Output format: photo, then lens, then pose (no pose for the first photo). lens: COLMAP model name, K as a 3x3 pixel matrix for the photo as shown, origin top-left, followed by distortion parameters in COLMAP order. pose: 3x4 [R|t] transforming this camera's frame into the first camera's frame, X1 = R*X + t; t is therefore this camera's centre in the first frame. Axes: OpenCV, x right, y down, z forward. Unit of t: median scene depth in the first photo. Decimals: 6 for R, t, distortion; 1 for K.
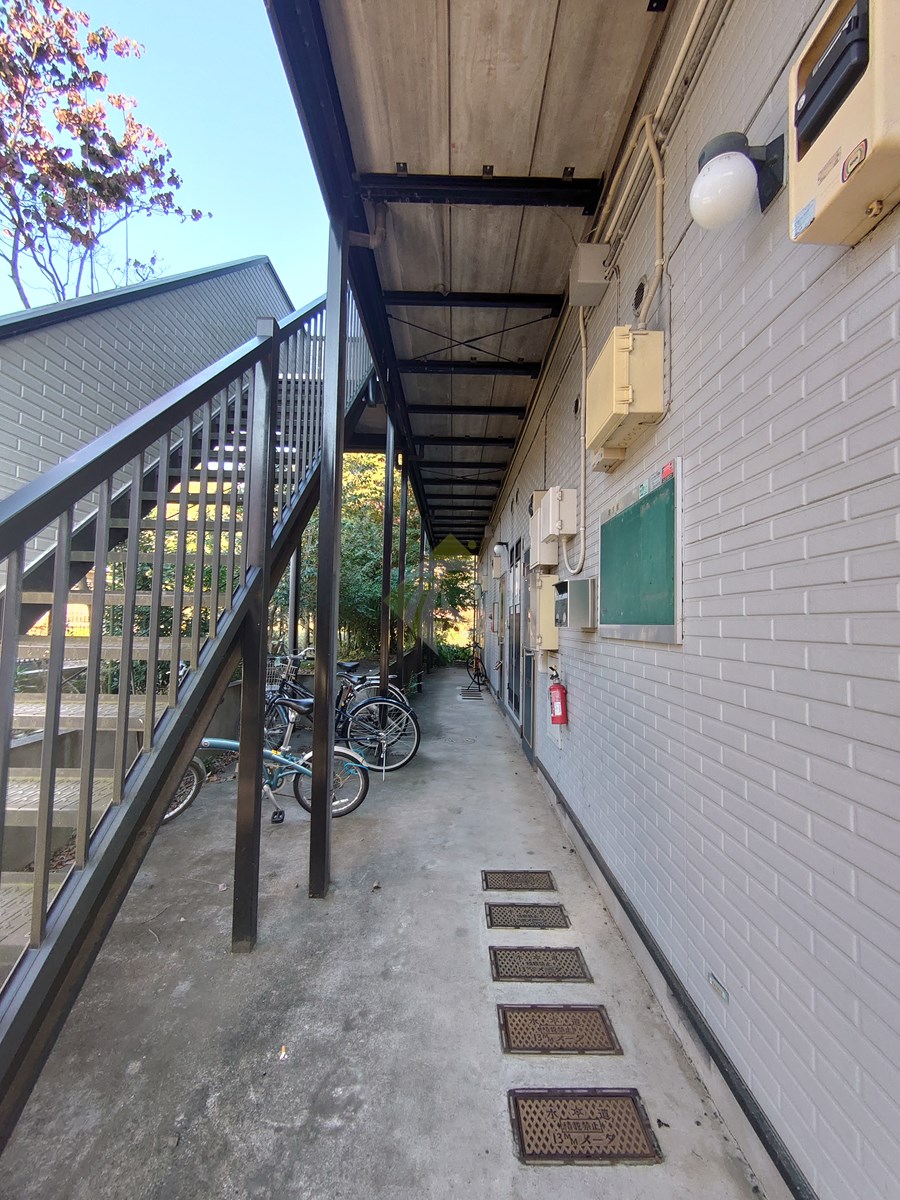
lens RADIAL K [[498.8, 0, 454.4], [0, 498.8, 603.3], [0, 0, 1]] dist [0.010160, 0.000093]
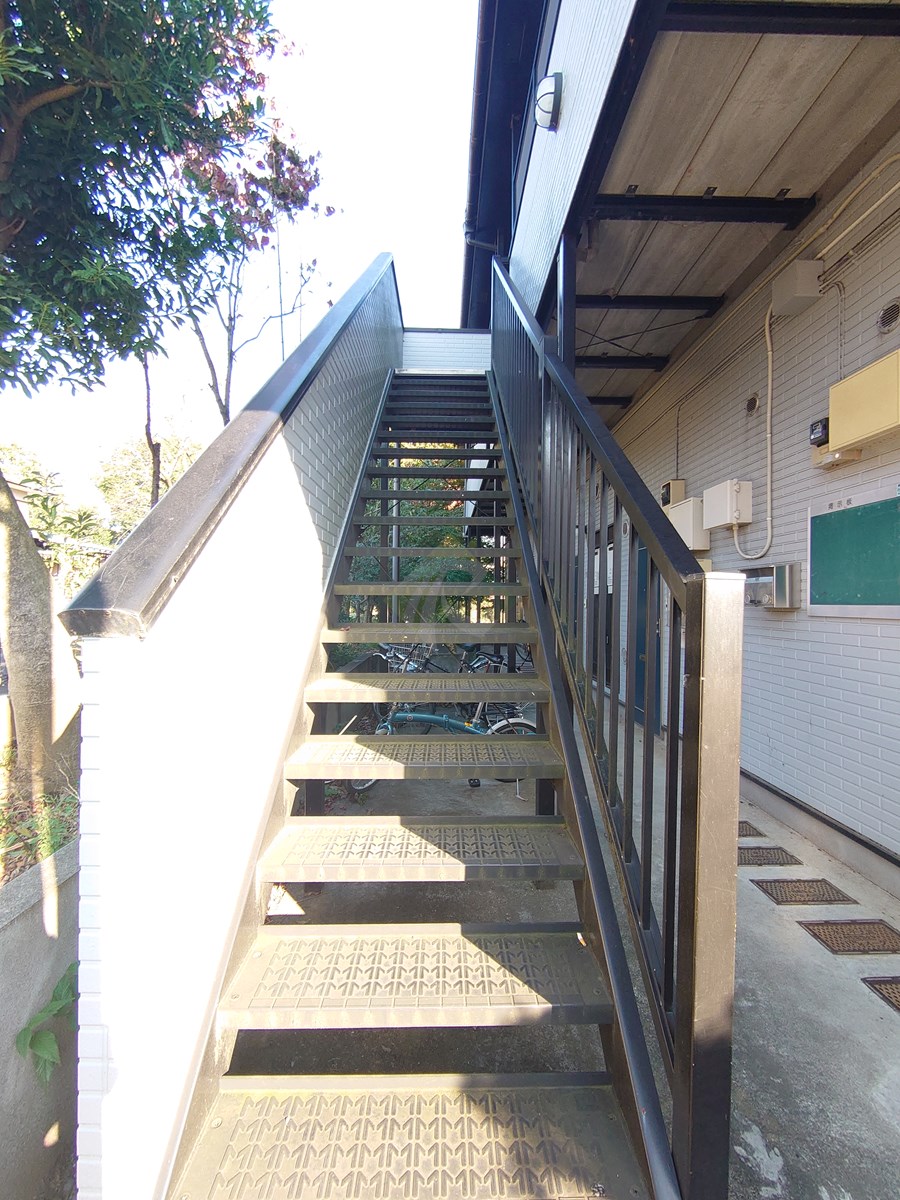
lens RADIAL K [[498.8, 0, 451.7], [0, 498.8, 600.9], [0, 0, 1]] dist [0.010160, 0.000093]
pose [[0.999611, -0.015212, 0.023386, -0.524376], [0.014249, 0.999066, 0.040791, -0.024792], [-0.023984, -0.040442, 0.998894, -0.113044]]
